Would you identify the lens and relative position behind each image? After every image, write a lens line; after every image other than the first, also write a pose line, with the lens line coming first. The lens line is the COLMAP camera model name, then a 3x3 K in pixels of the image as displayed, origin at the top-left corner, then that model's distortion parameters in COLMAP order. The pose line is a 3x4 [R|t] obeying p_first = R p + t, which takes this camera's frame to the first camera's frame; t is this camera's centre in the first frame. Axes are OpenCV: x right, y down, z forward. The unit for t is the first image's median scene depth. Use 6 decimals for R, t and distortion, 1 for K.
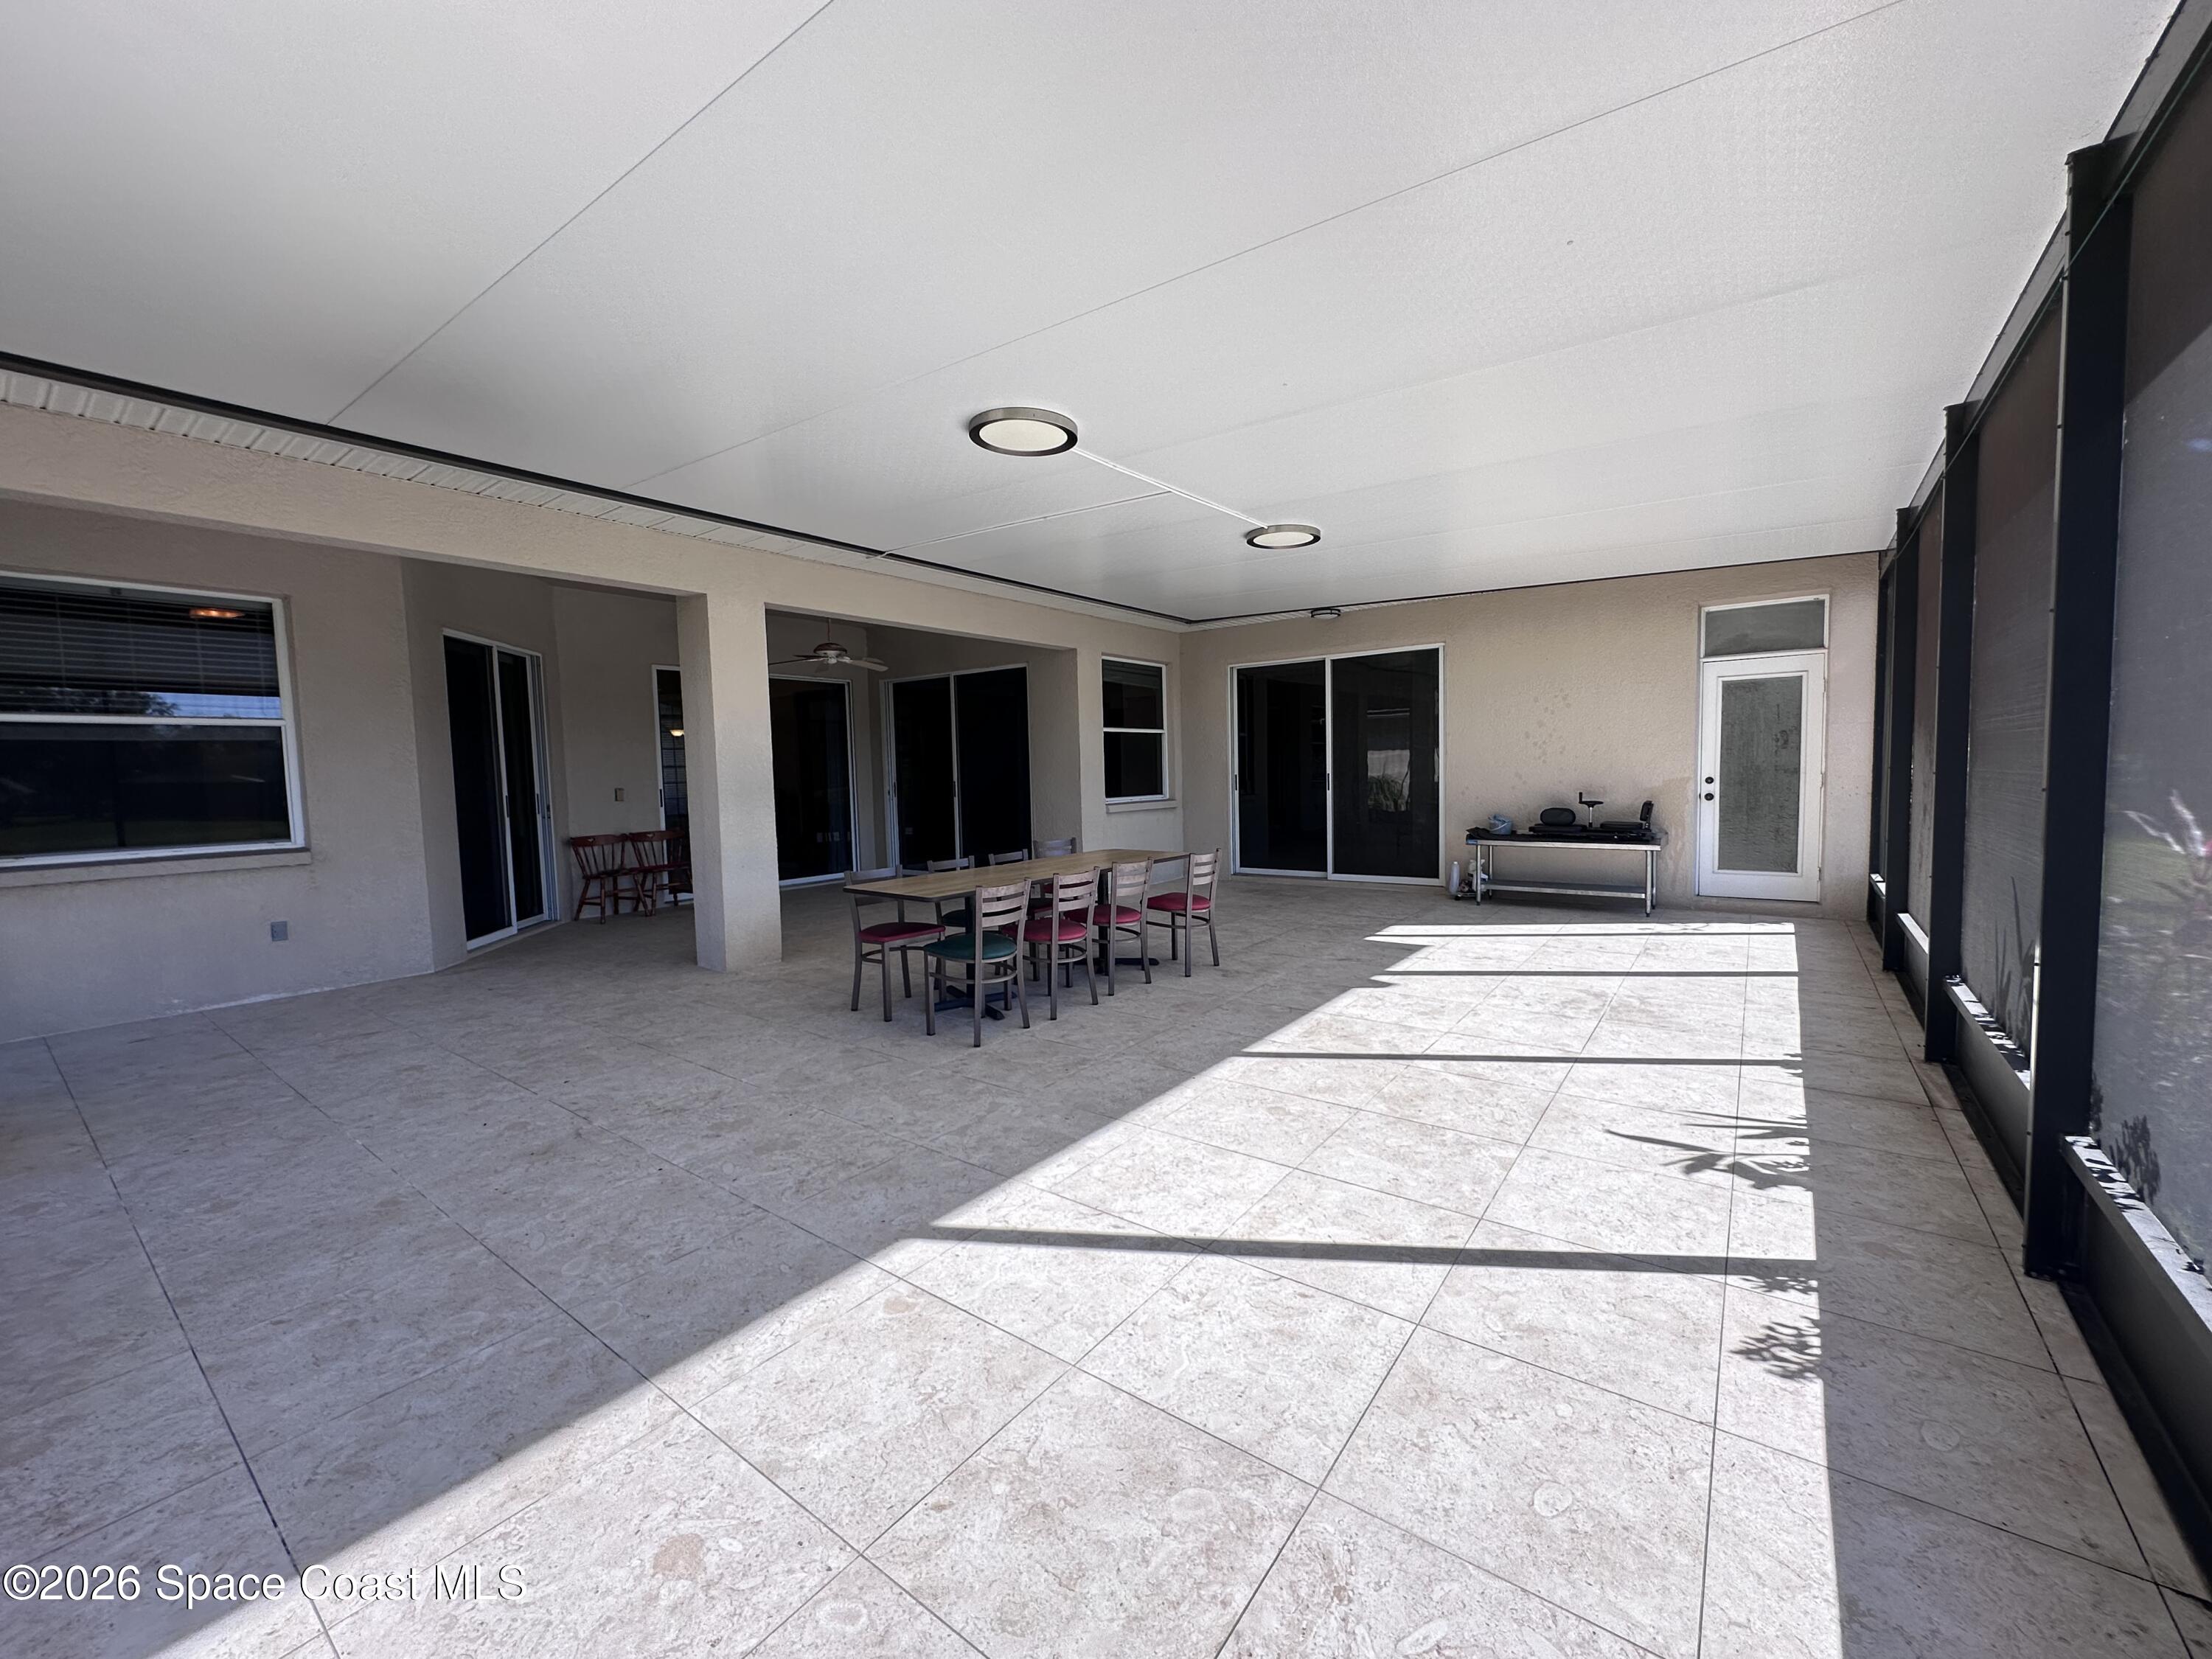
lens RADIAL K [[882.0, 0, 1106.3], [0, 882.0, 830.0], [0, 0, 1]] dist [-0.003687, 0.000761]
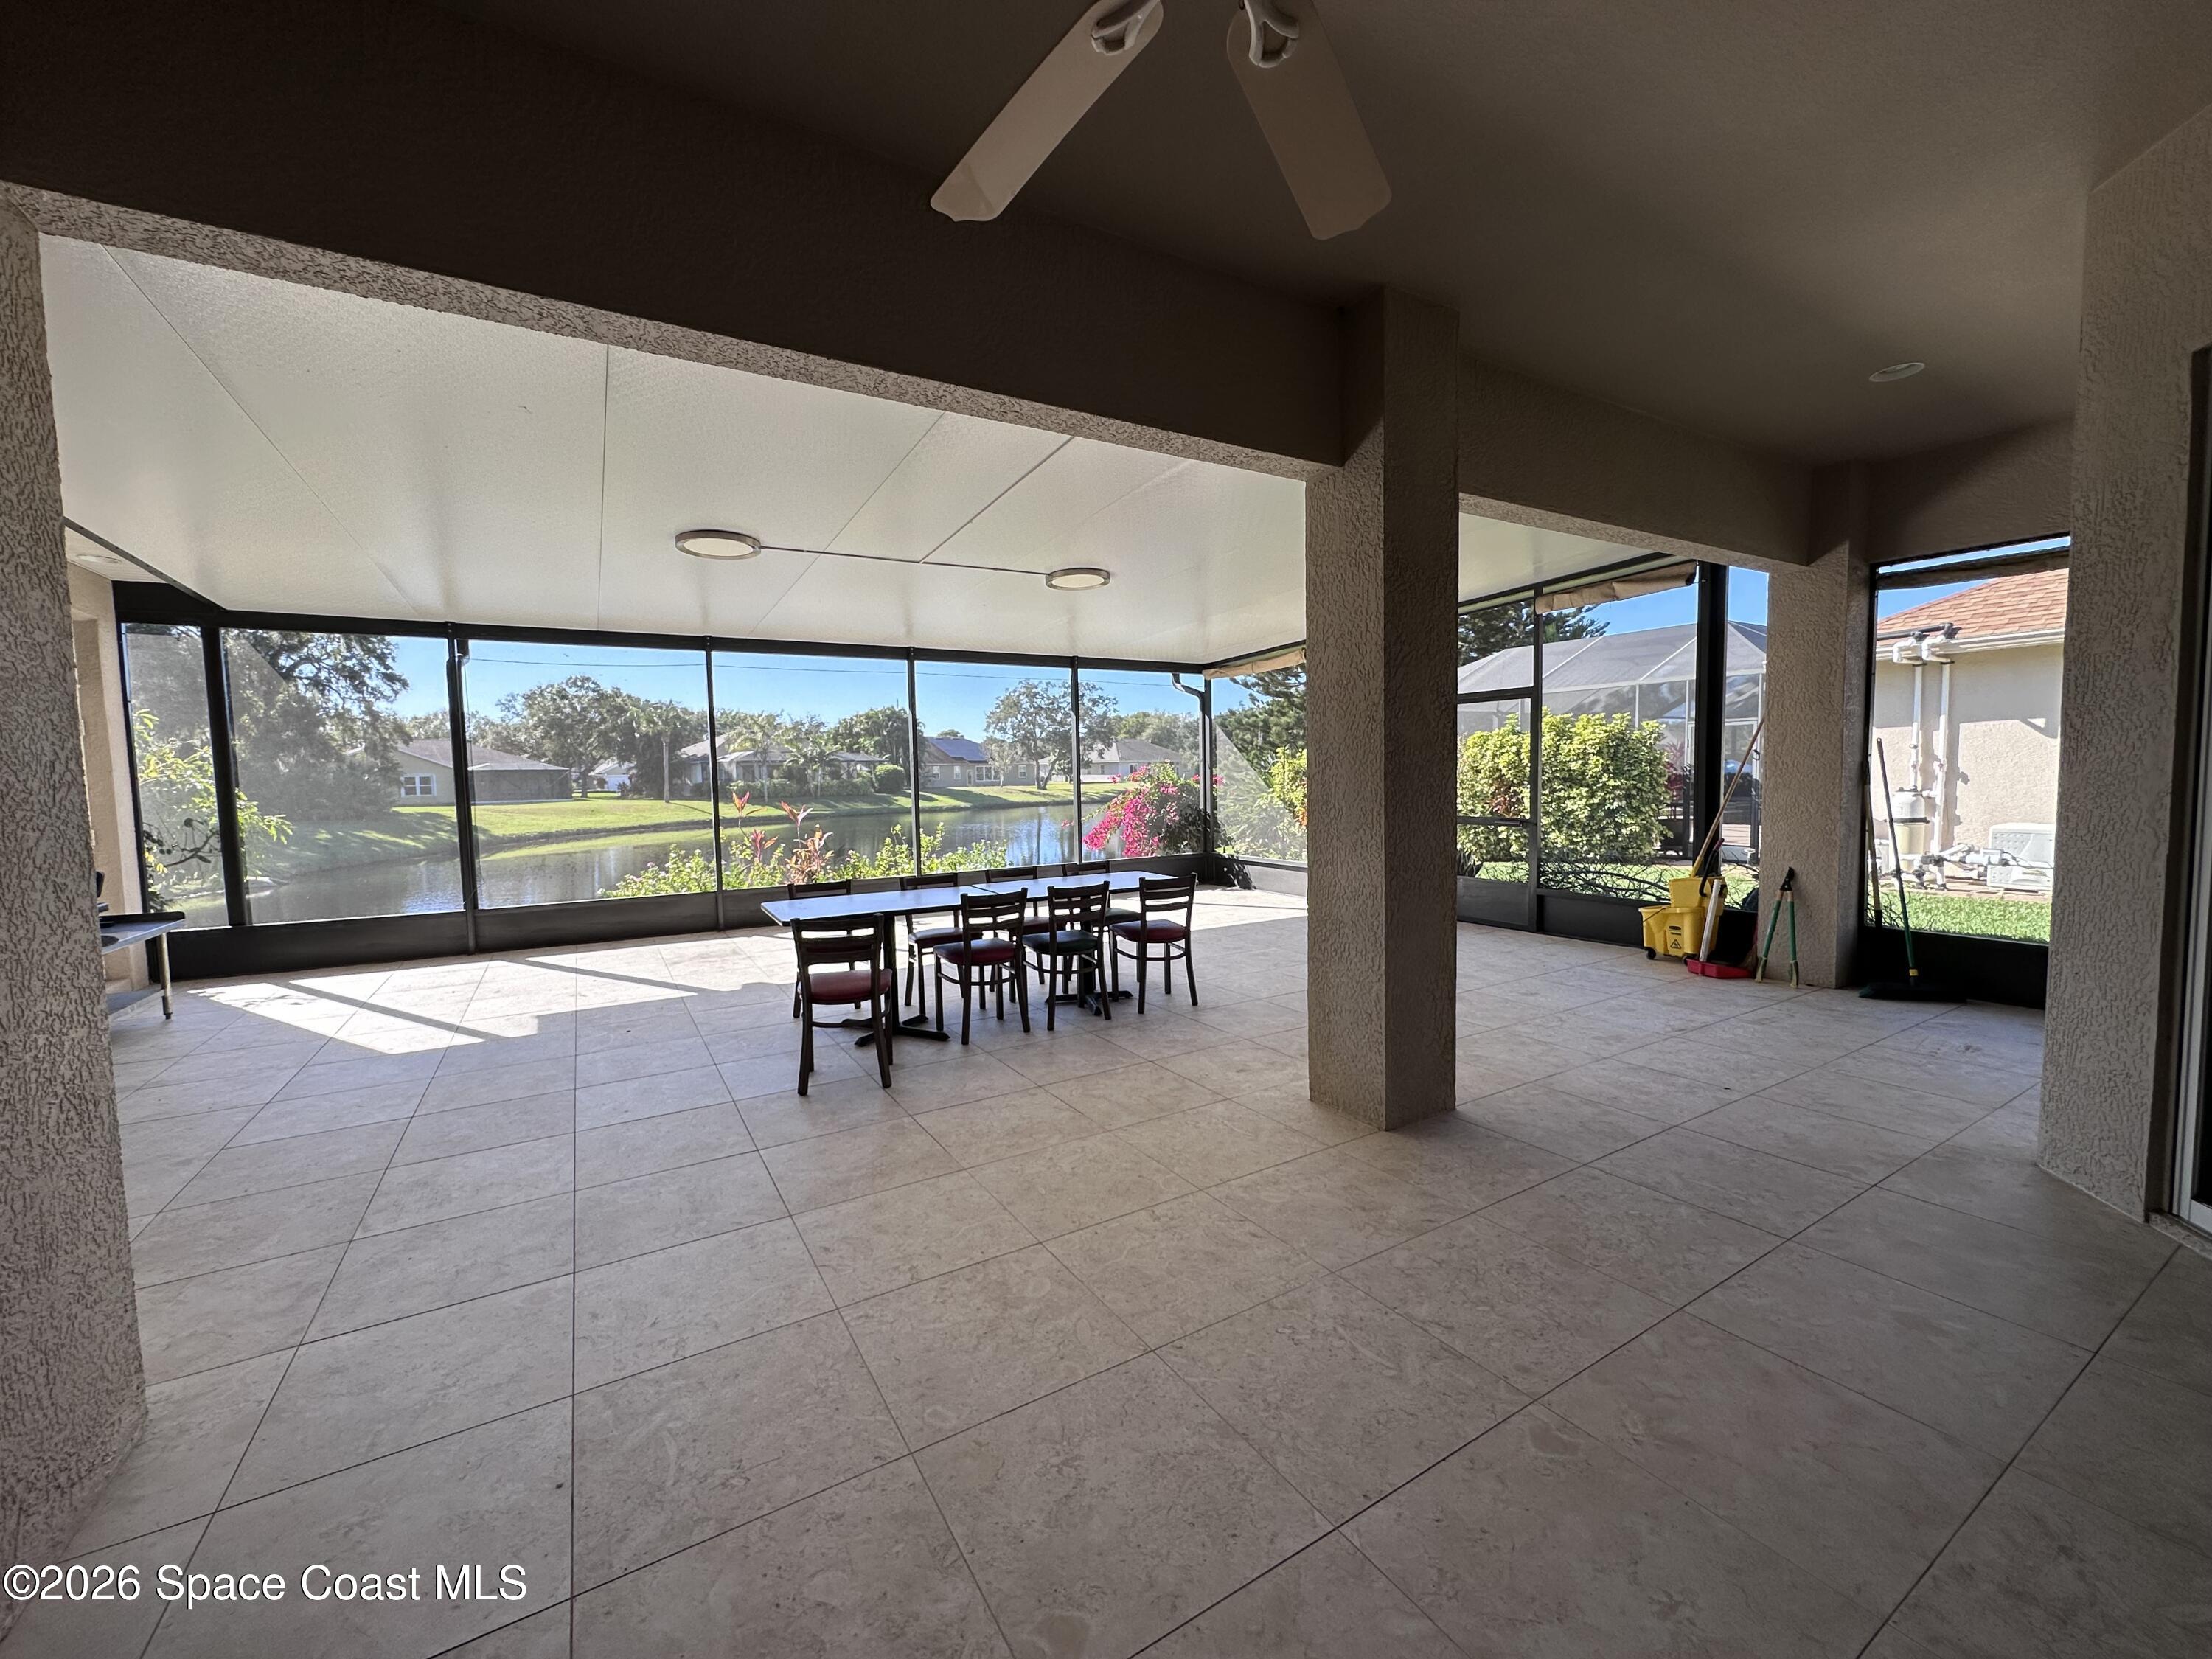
lens RADIAL K [[882.0, 0, 1107.8], [0, 882.0, 834.5], [0, 0, 1]] dist [-0.003687, 0.000761]
pose [[-0.923852, 0.016385, 0.382398, -0.798023], [0.069066, 0.989819, 0.124448, -0.181882], [-0.376466, 0.141382, -0.915579, 2.638732]]
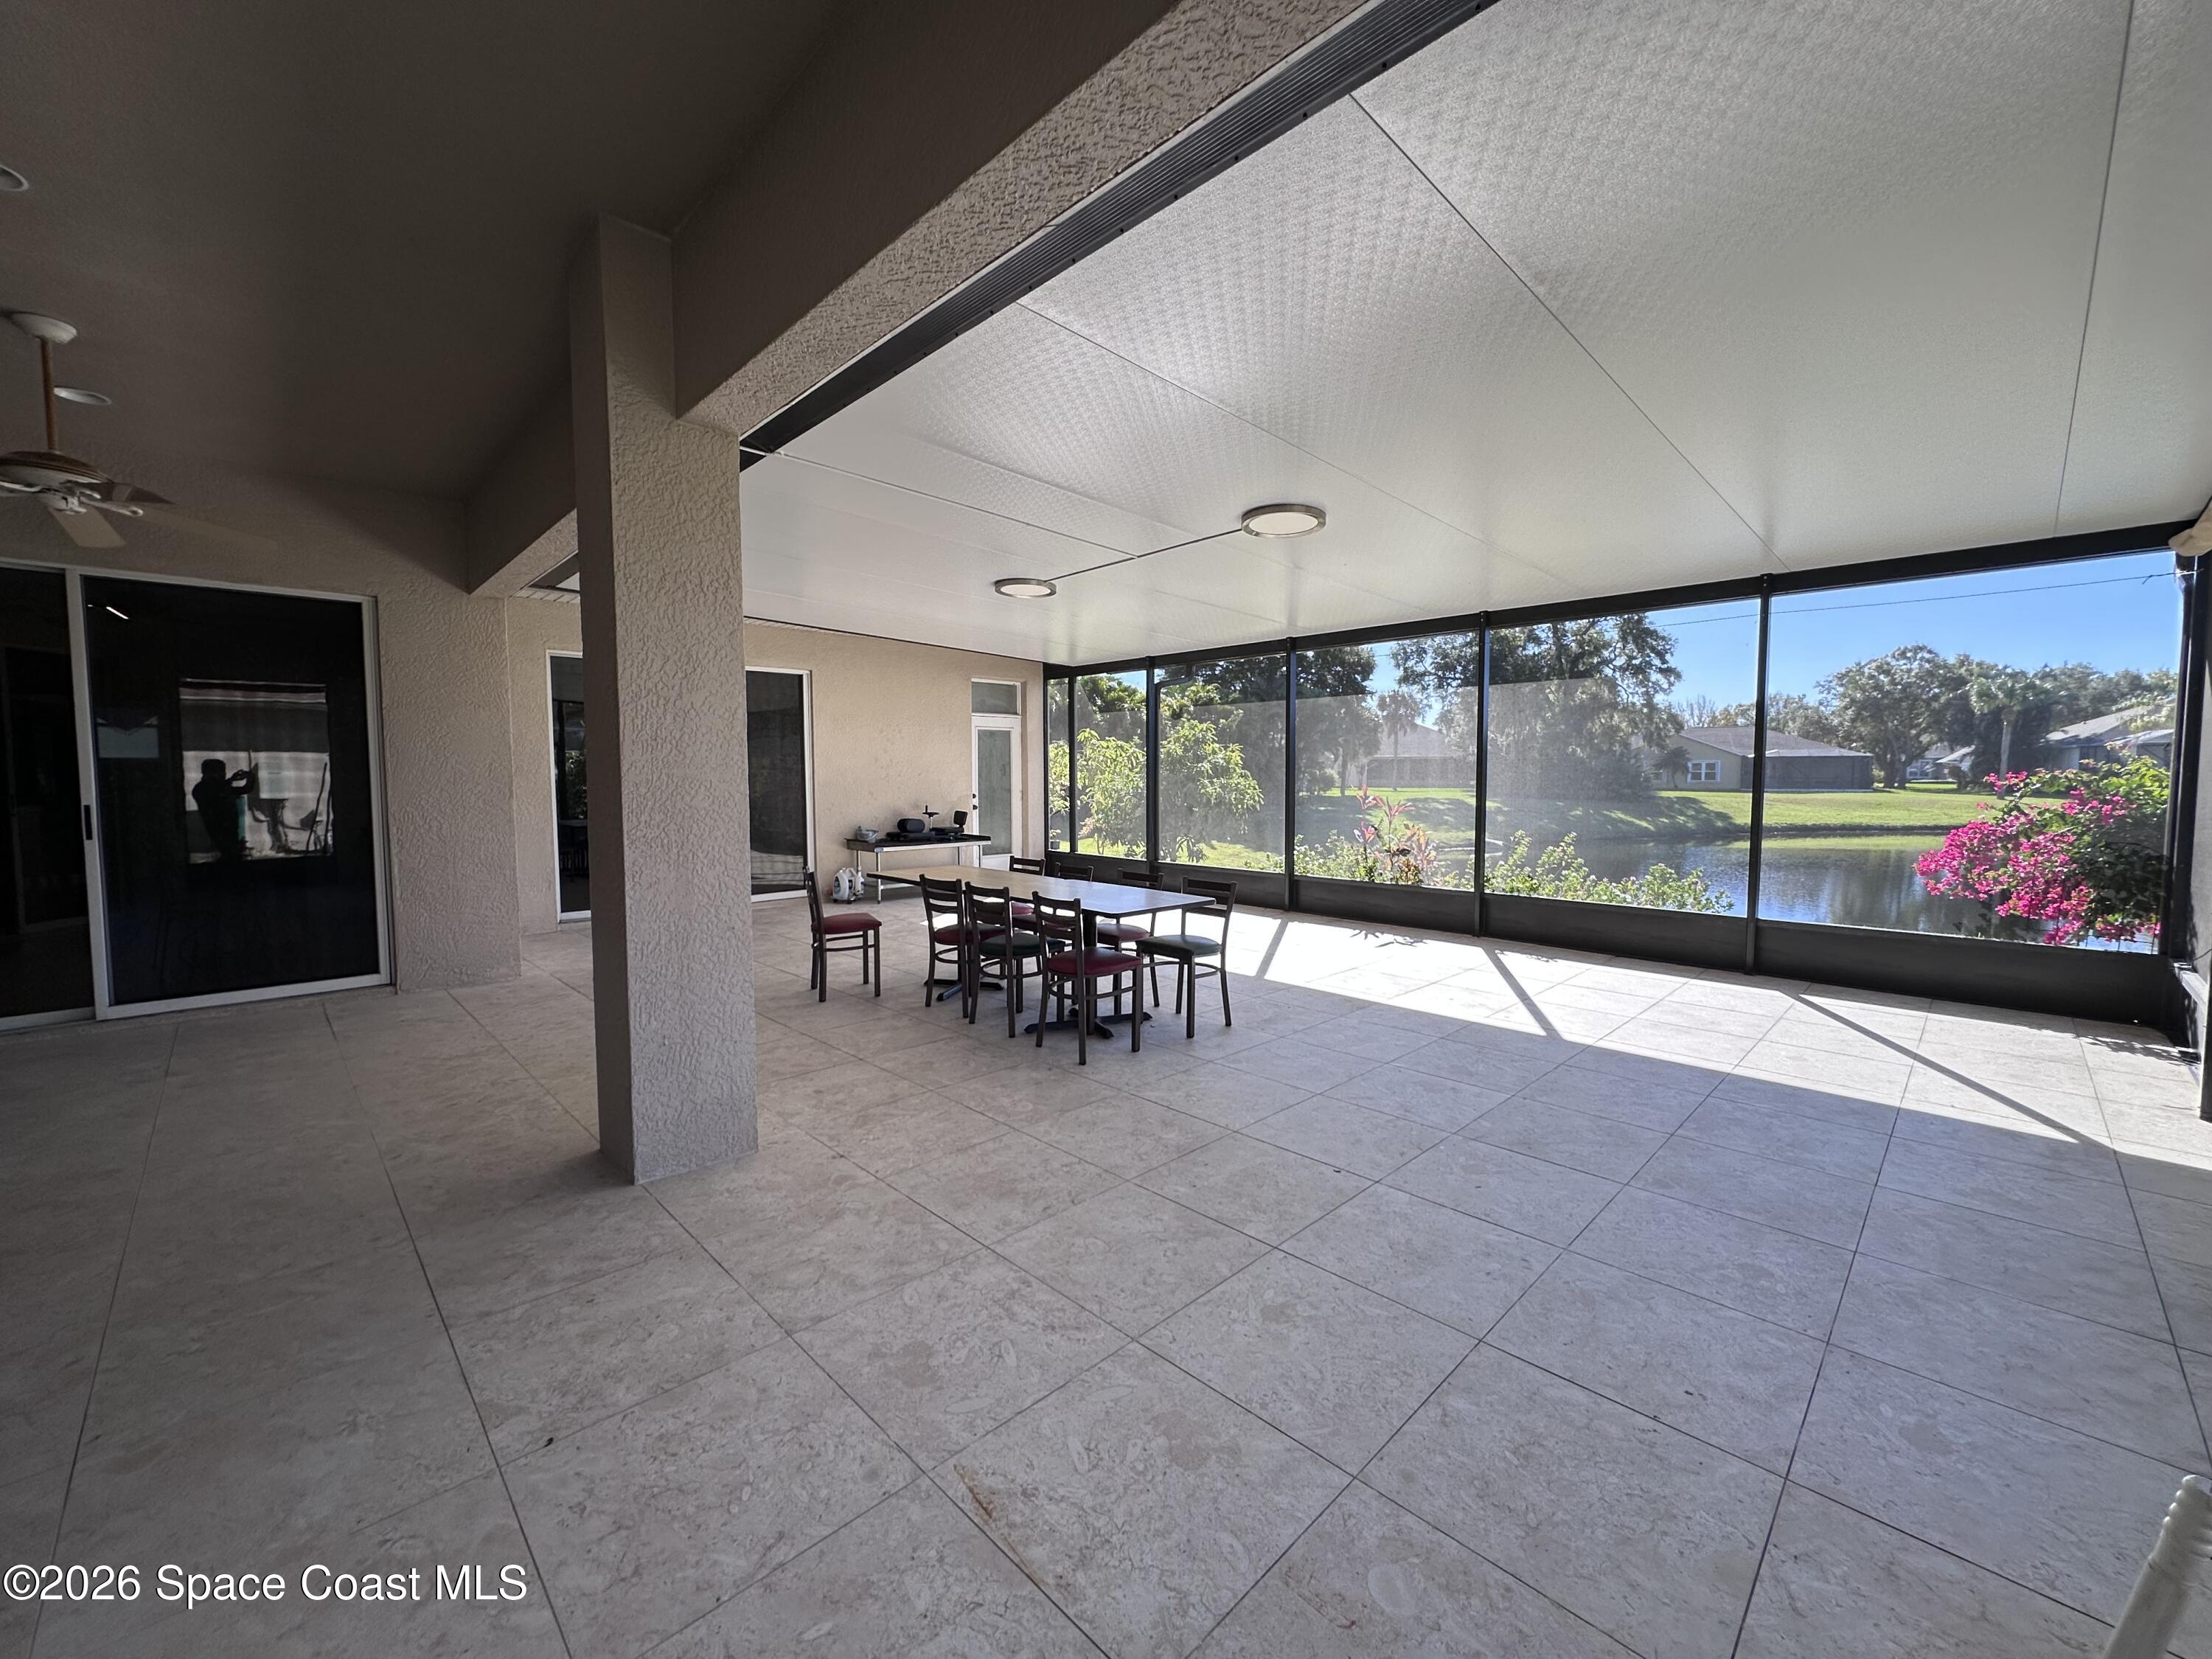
lens RADIAL K [[882.0, 0, 1104.4], [0, 882.0, 829.2], [0, 0, 1]] dist [-0.003687, 0.000761]
pose [[0.153239, -0.037633, 0.987472, -1.473626], [0.067121, 0.997363, 0.027594, -0.054181], [-0.985907, 0.062052, 0.155361, 1.114853]]
